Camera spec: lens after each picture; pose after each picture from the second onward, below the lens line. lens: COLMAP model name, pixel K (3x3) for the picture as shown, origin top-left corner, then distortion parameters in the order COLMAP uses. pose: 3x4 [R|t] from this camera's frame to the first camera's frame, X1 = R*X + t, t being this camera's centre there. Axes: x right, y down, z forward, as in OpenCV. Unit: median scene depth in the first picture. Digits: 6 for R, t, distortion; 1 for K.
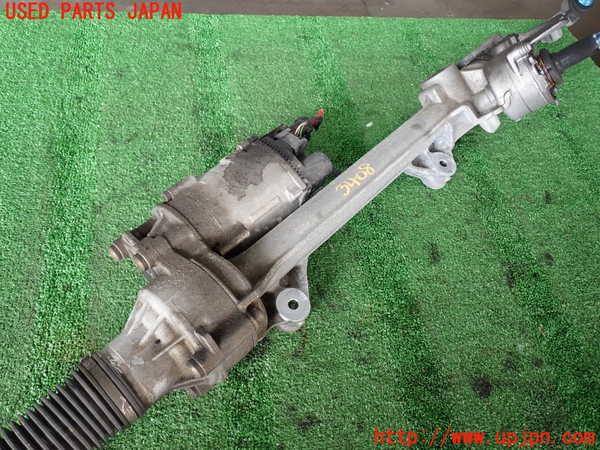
lens RADIAL K [[501.5, 0, 300.0], [0, 501.5, 225.0], [0, 0, 1]] dist [0.005826, 0.002870]
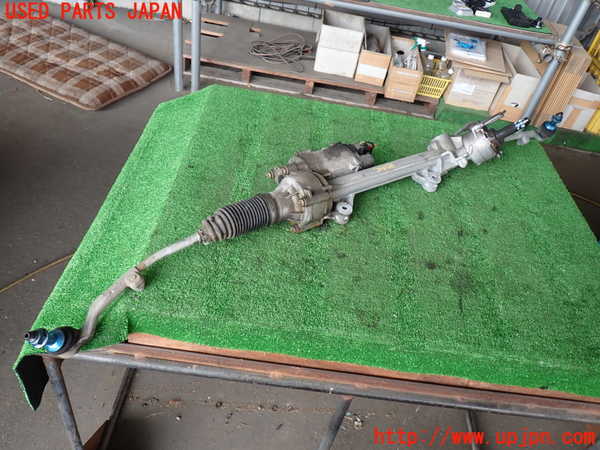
lens RADIAL K [[501.5, 0, 300.0], [0, 501.5, 225.0], [0, 0, 1]] dist [0.005826, 0.002870]
pose [[0.975395, 0.156973, -0.154802, 0.118375], [-0.193460, 0.946152, -0.259555, 0.673848], [0.105723, 0.283117, 0.953240, -0.859439]]
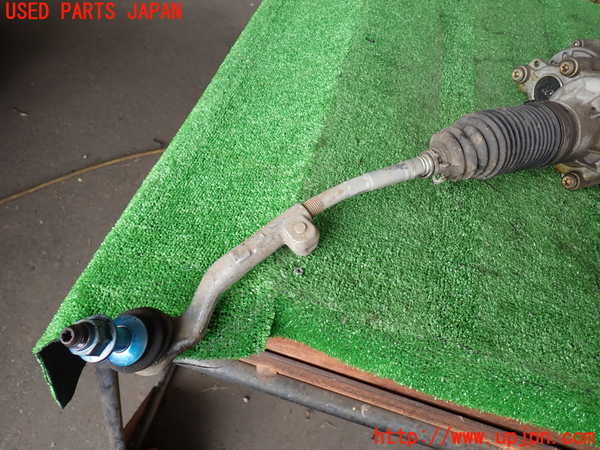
lens RADIAL K [[501.5, 0, 300.0], [0, 501.5, 225.0], [0, 0, 1]] dist [0.005826, 0.002870]
pose [[0.918391, 0.348307, -0.187727, -0.411440], [-0.374264, 0.918653, -0.126501, 0.617561], [0.128394, 0.186436, 0.974041, -0.160266]]
